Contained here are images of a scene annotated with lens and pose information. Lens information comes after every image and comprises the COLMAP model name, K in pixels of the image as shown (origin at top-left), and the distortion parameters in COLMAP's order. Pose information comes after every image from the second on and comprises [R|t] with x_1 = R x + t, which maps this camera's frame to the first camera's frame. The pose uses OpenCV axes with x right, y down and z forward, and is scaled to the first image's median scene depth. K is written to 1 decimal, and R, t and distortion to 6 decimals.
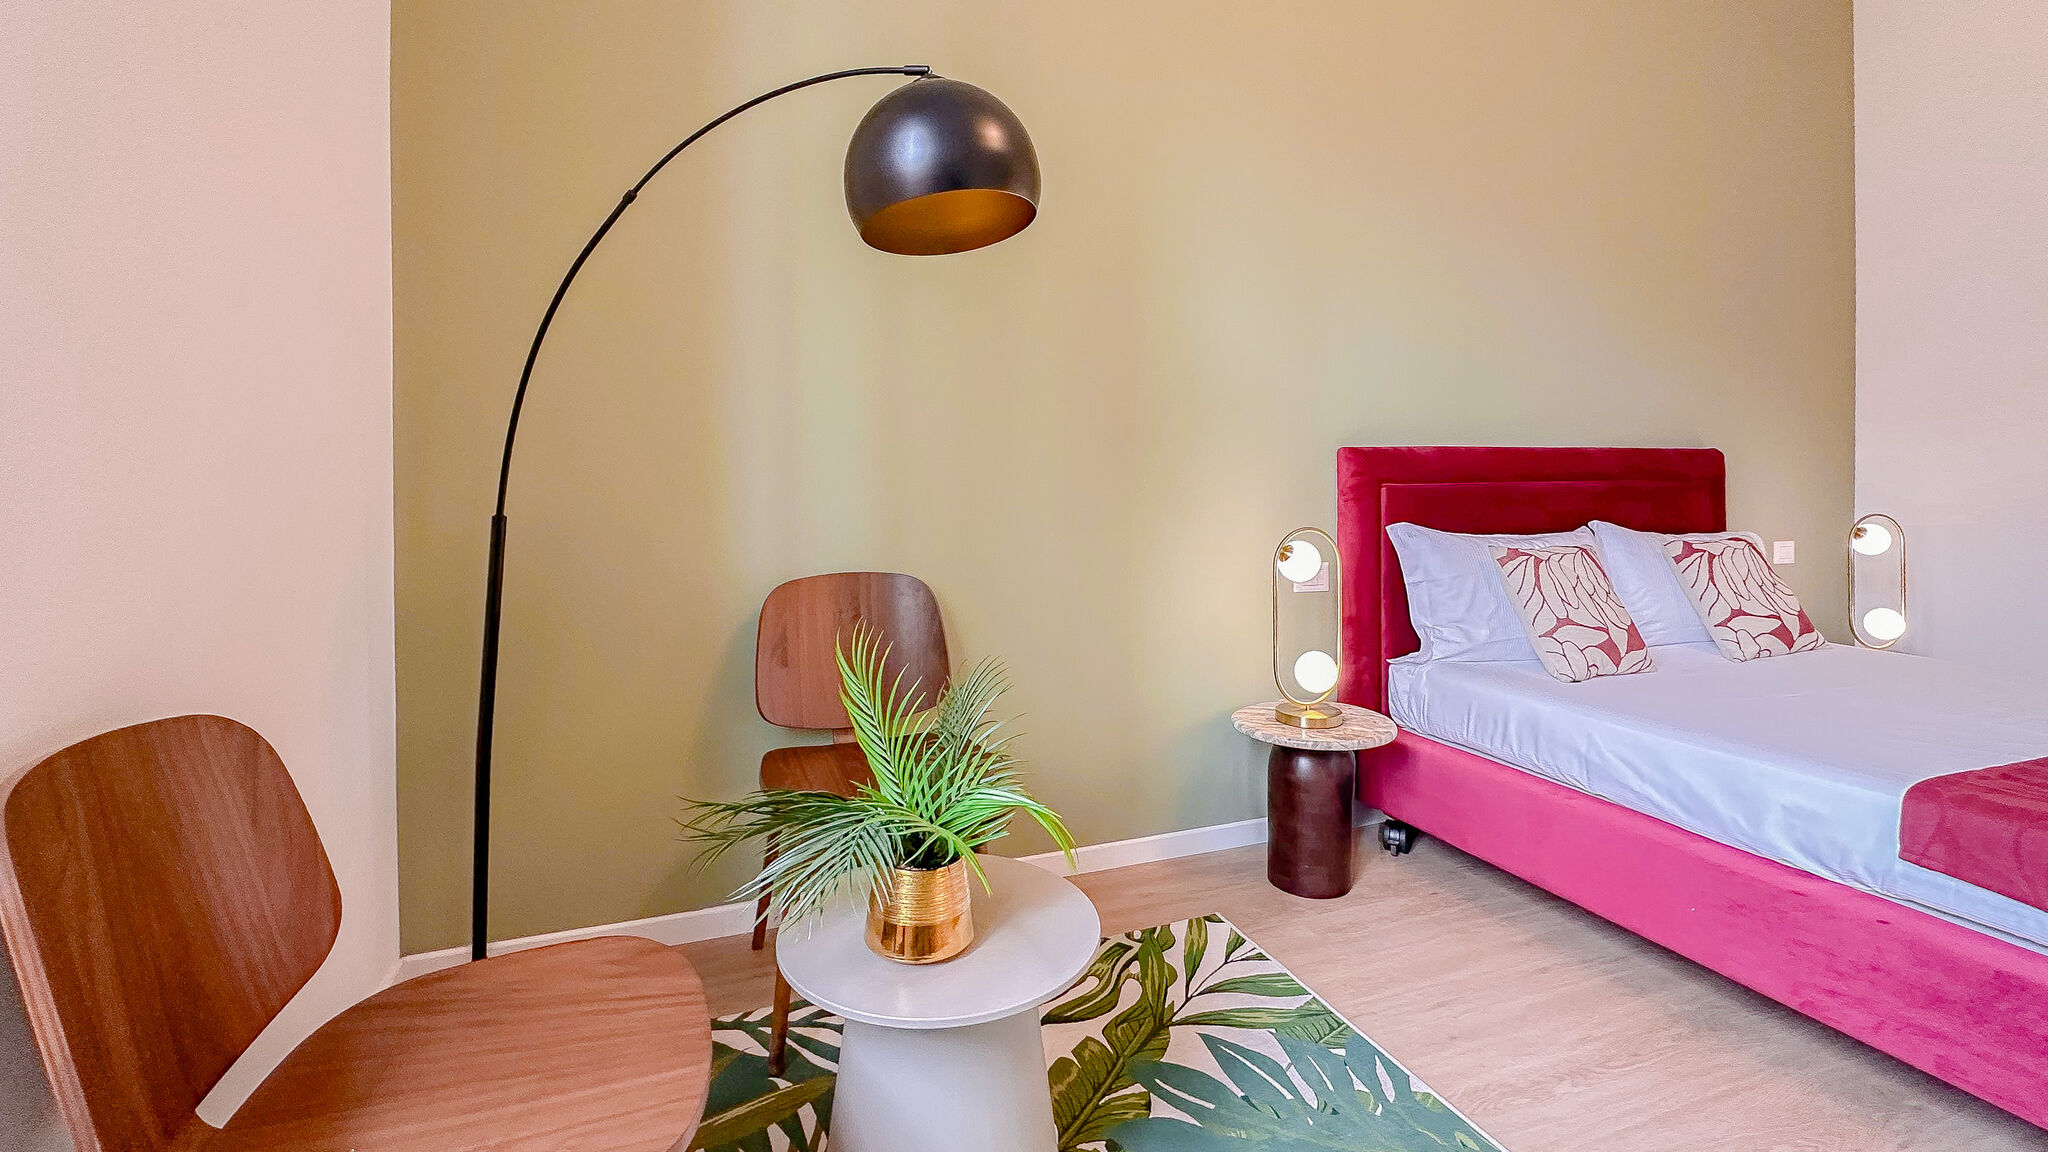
lens RADIAL K [[855.7, 0, 1018.6], [0, 855.7, 569.7], [0, 0, 1]] dist [-0.000803, -0.013291]
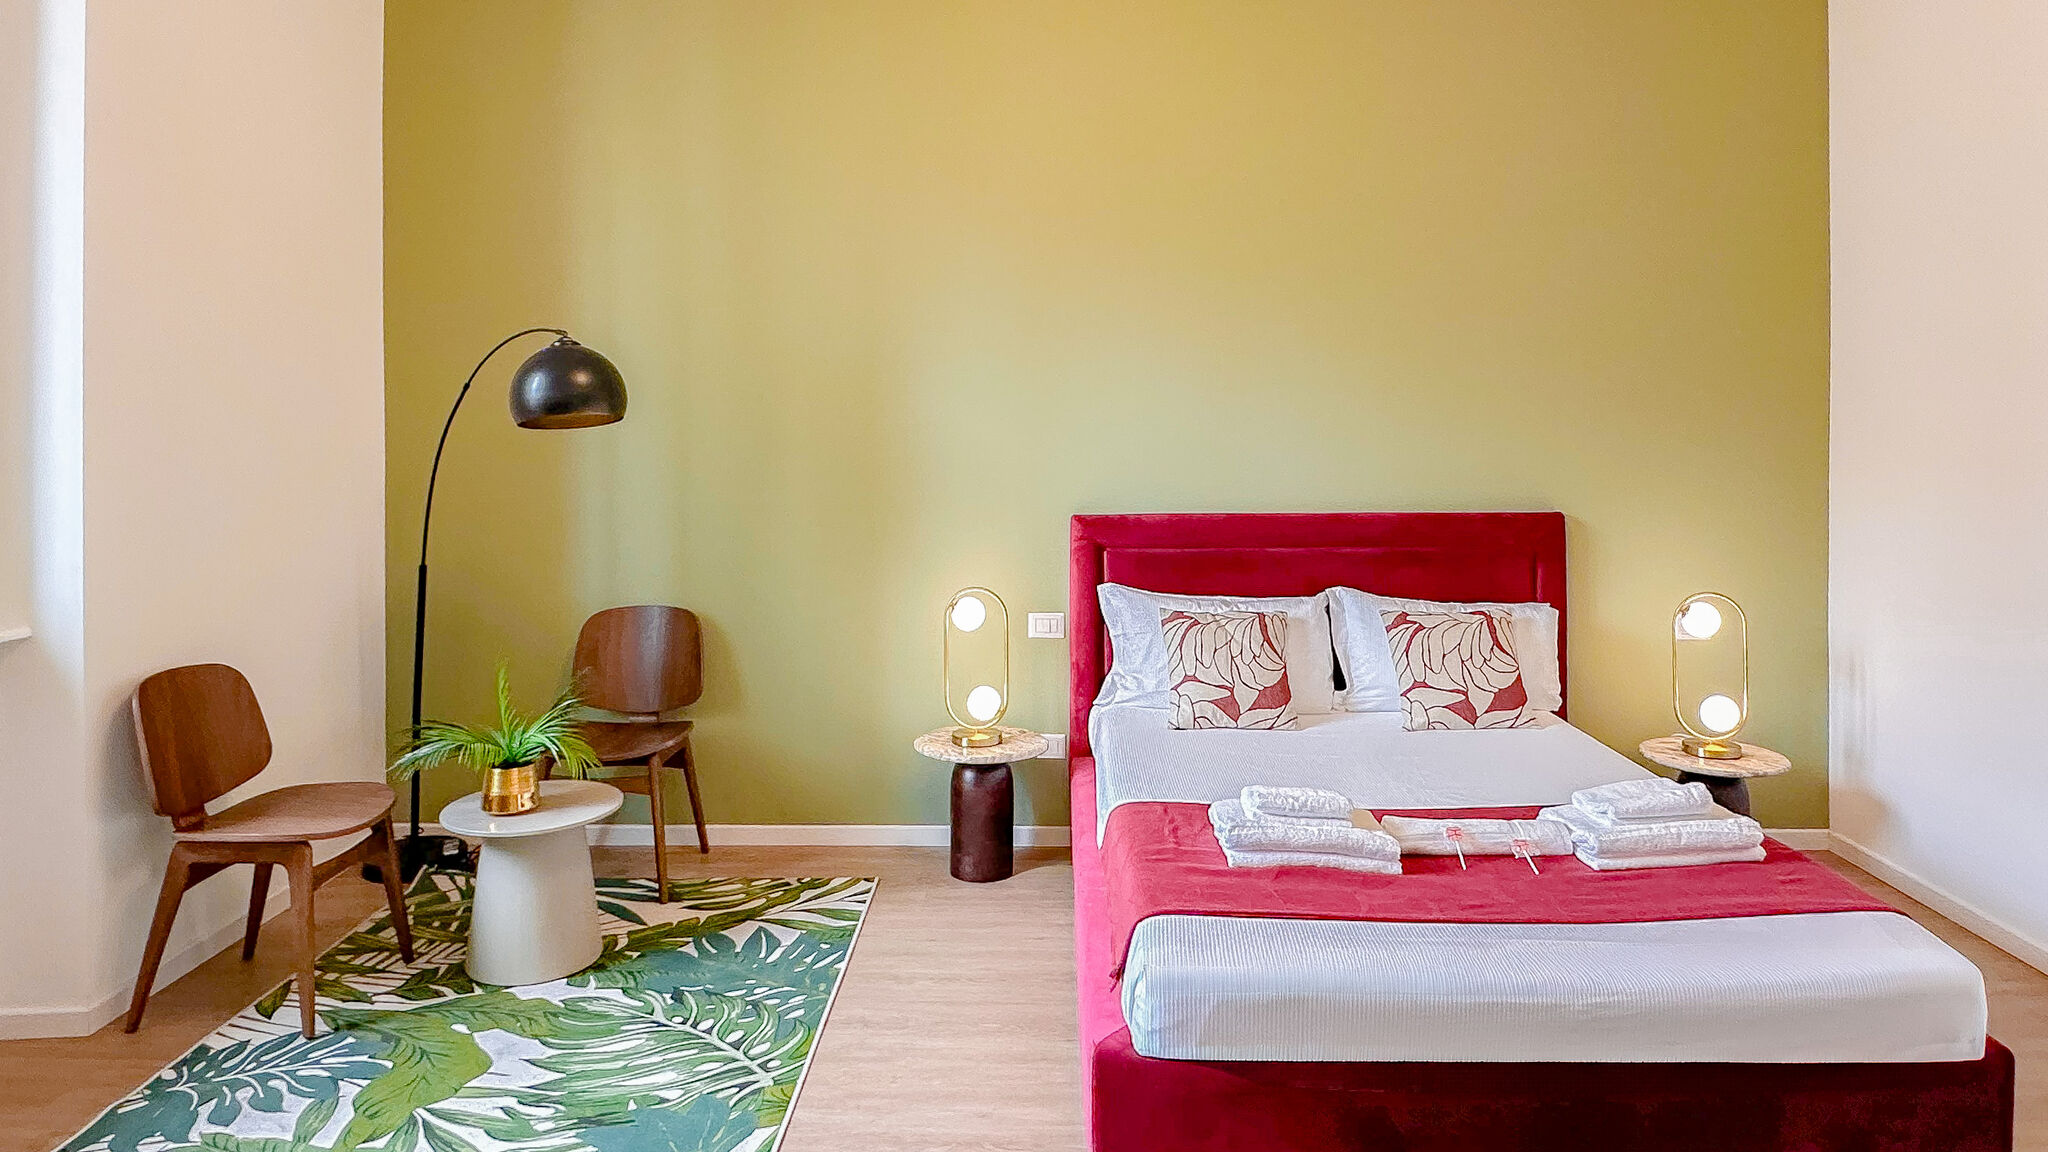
lens RADIAL K [[1160.8, 0, 1024.0], [0, 1160.8, 576.0], [0, 0, 1]] dist [-0.017873, -0.000375]
pose [[0.943770, 0.049823, -0.326826, 0.961589], [-0.043938, 0.998712, 0.025369, -0.111302], [0.327669, -0.009582, 0.944744, -0.580460]]
